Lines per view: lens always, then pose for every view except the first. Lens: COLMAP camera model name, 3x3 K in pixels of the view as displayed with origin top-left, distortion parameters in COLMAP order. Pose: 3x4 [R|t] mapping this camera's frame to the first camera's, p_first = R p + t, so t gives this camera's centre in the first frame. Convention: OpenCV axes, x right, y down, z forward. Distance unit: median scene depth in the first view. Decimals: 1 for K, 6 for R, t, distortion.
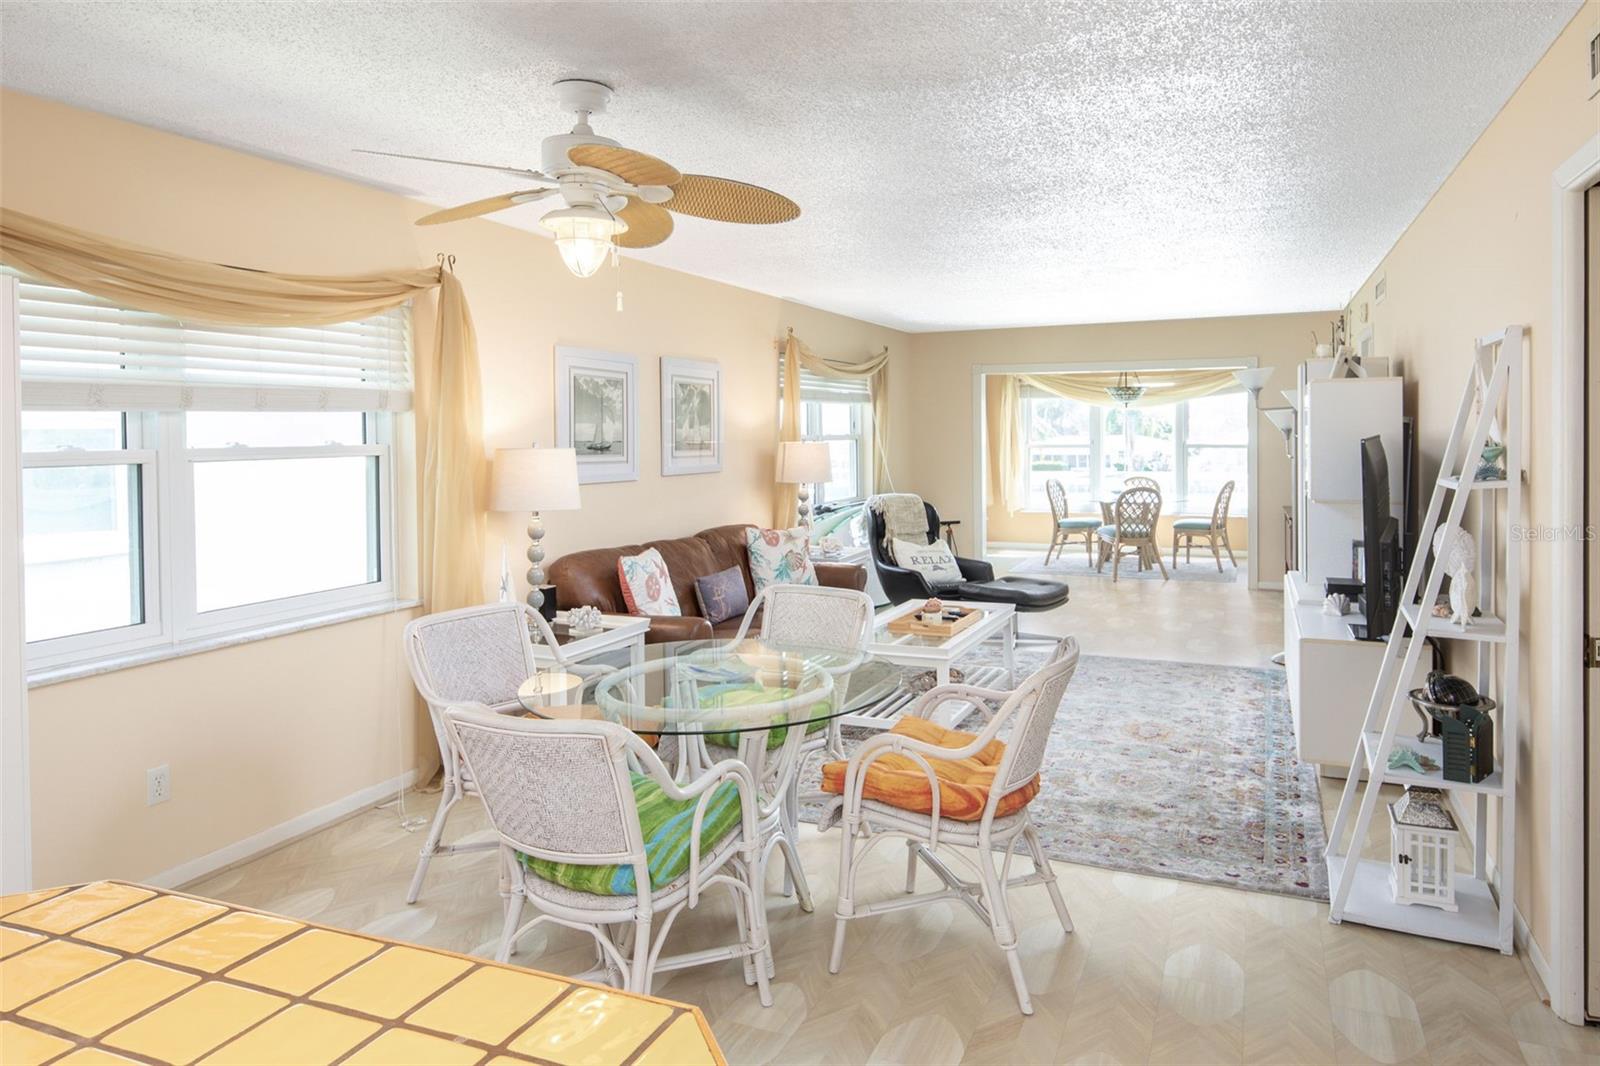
lens RADIAL K [[975.6, 0, 883.7], [0, 975.6, 460.2], [0, 0, 1]] dist [0.048122, -0.000248]
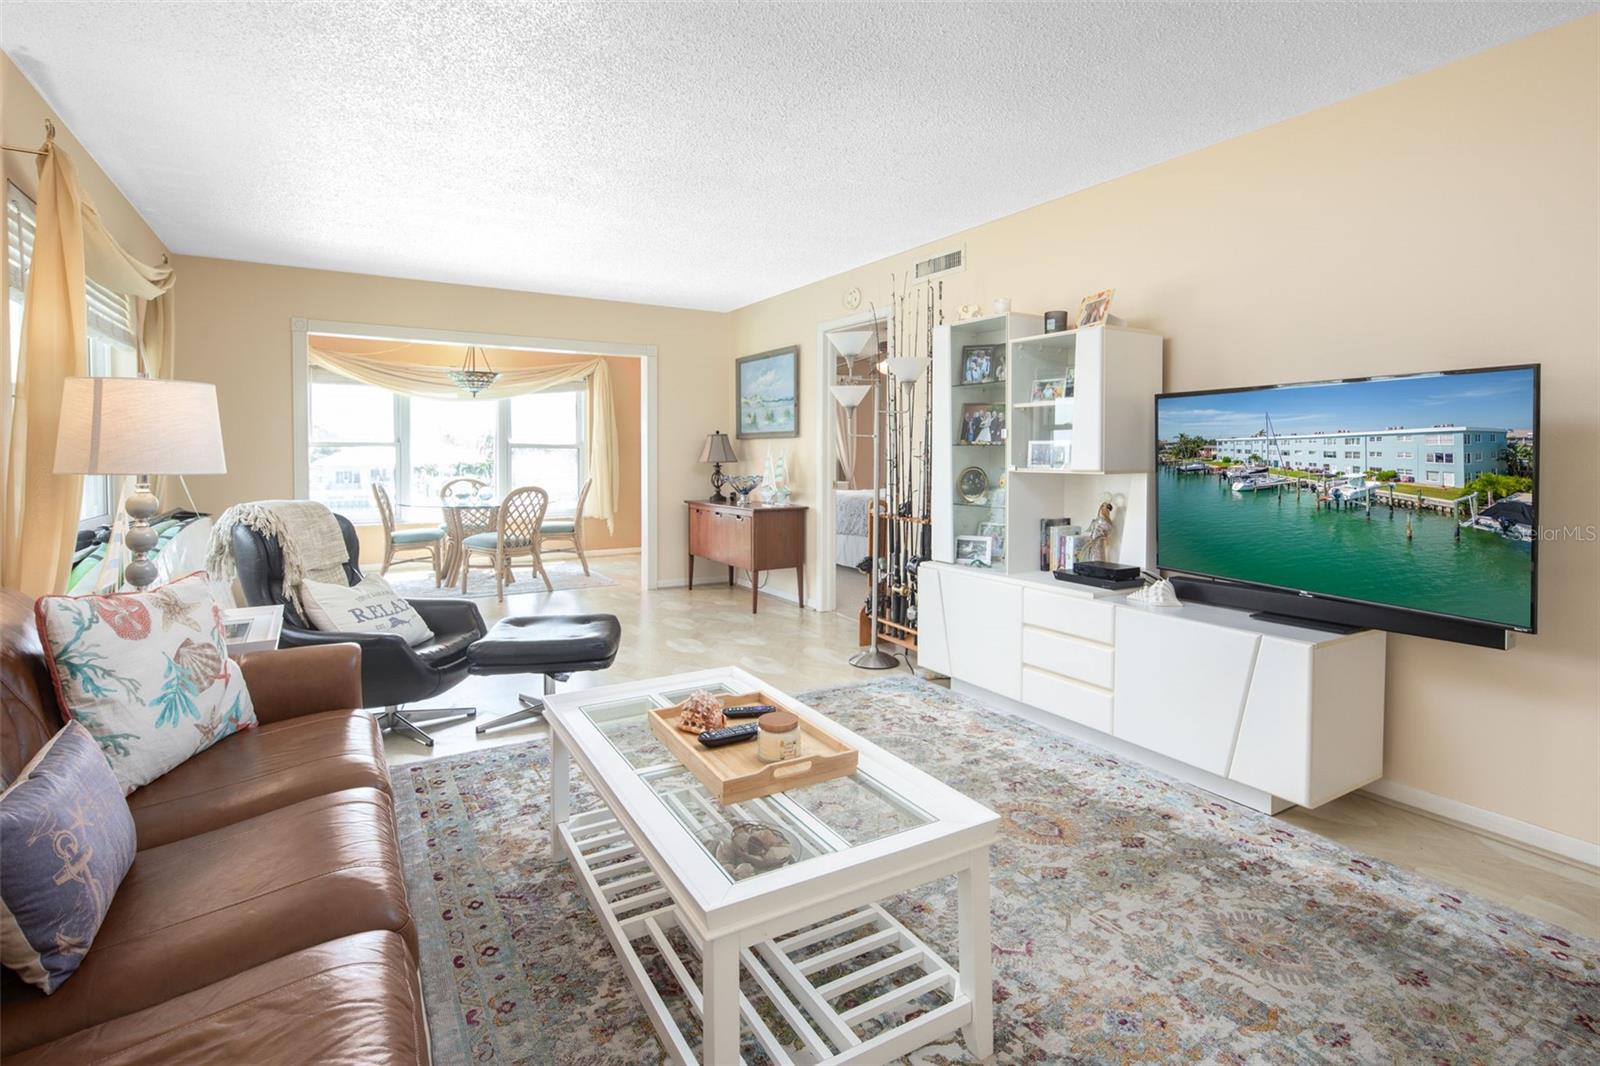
lens RADIAL K [[762.9, 0, 792.3], [0, 762.9, 470.1], [0, 0, 1]] dist [0.004494, -0.000239]
pose [[0.612872, -0.005894, 0.790160, -0.158910], [0.014666, 0.999885, -0.003917, 0.024286], [-0.790046, 0.013989, 0.612888, 0.522275]]
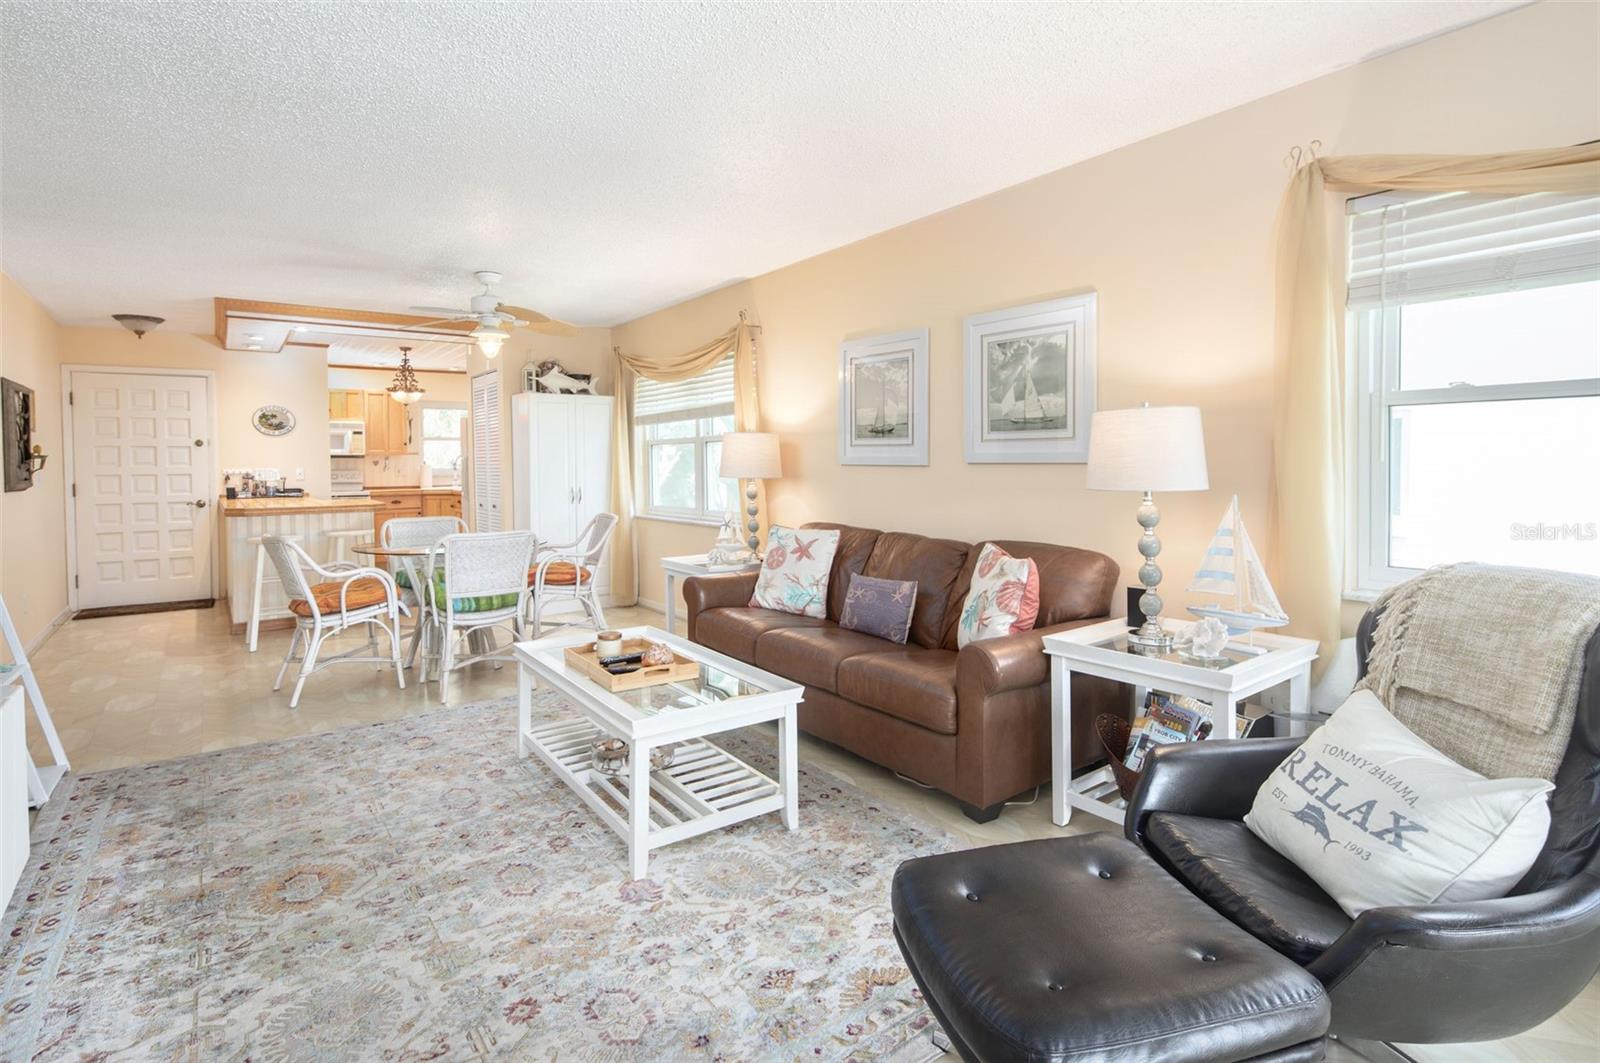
lens RADIAL K [[770.2, 0, 774.8], [0, 770.2, 481.1], [0, 0, 1]] dist [0.002367, -0.000664]
pose [[-0.541598, 0.040065, -0.839682, 0.325163], [-0.006911, 0.998618, 0.052106, -0.000994], [0.840609, 0.034024, -0.540572, 0.970218]]
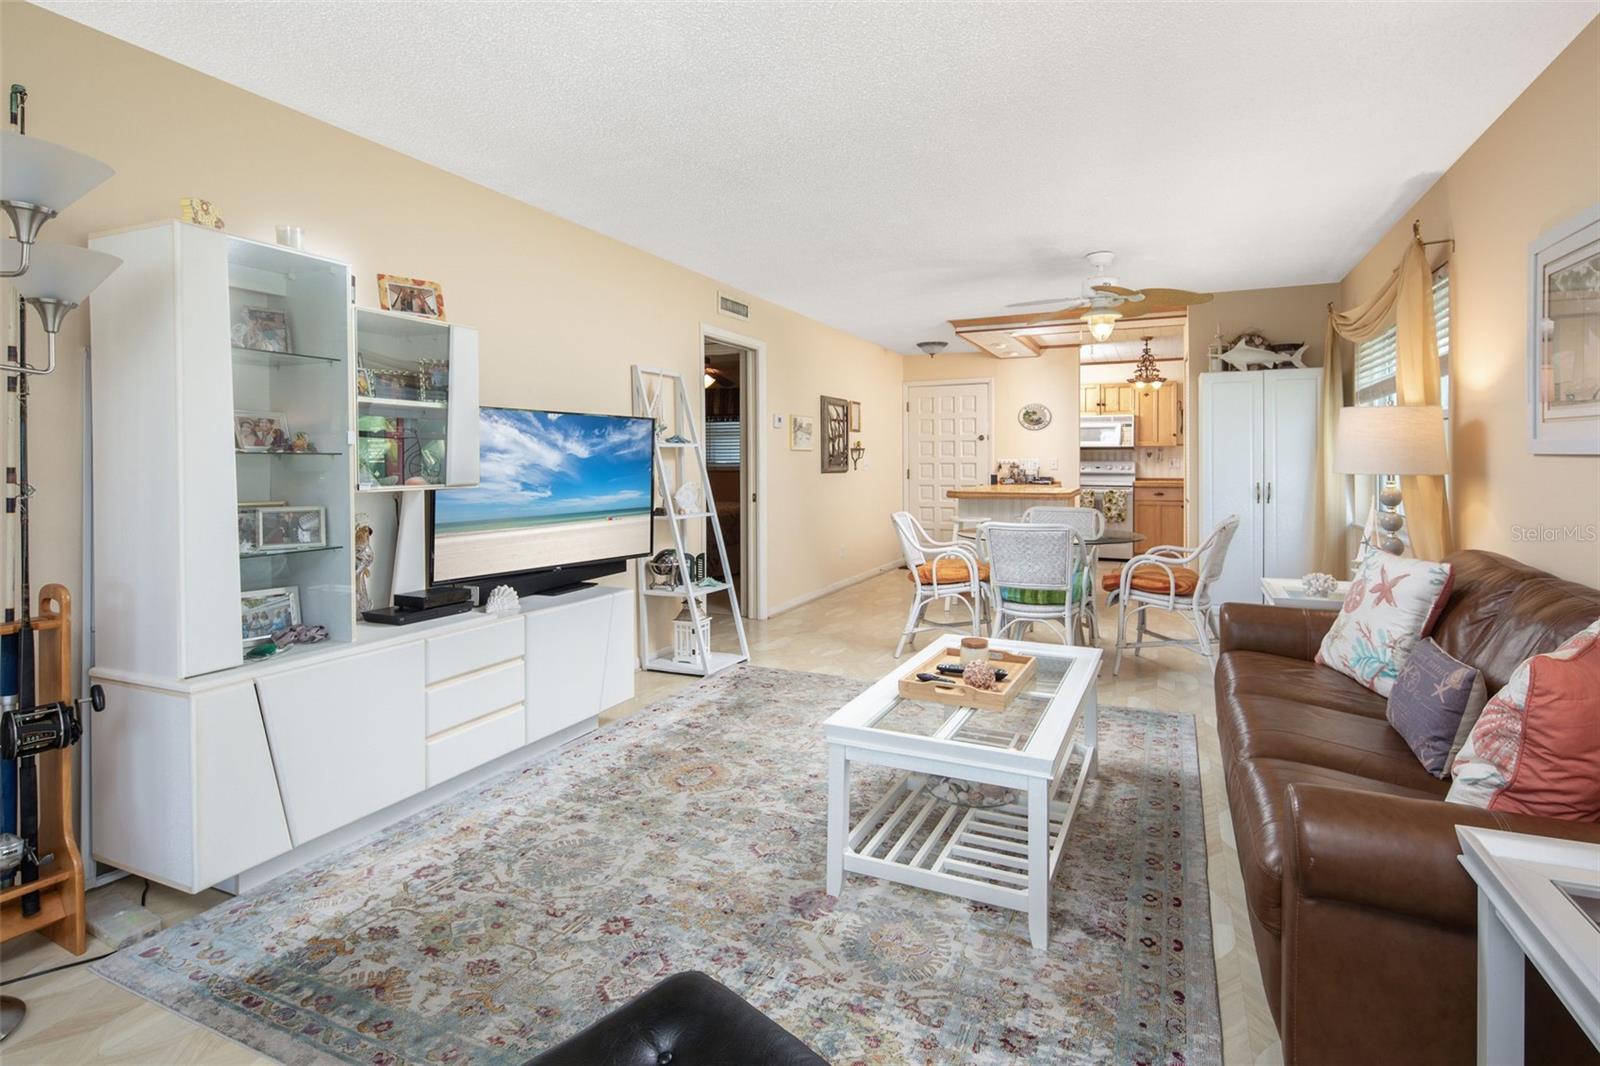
lens RADIAL K [[791.0, 0, 838.8], [0, 791.0, 459.7], [0, 0, 1]] dist [0.019463, -0.011036]
pose [[-0.999572, 0.016060, 0.024453, 0.085246], [0.016701, 0.999516, 0.026259, 0.005261], [-0.024020, 0.026656, -0.999356, 1.055755]]
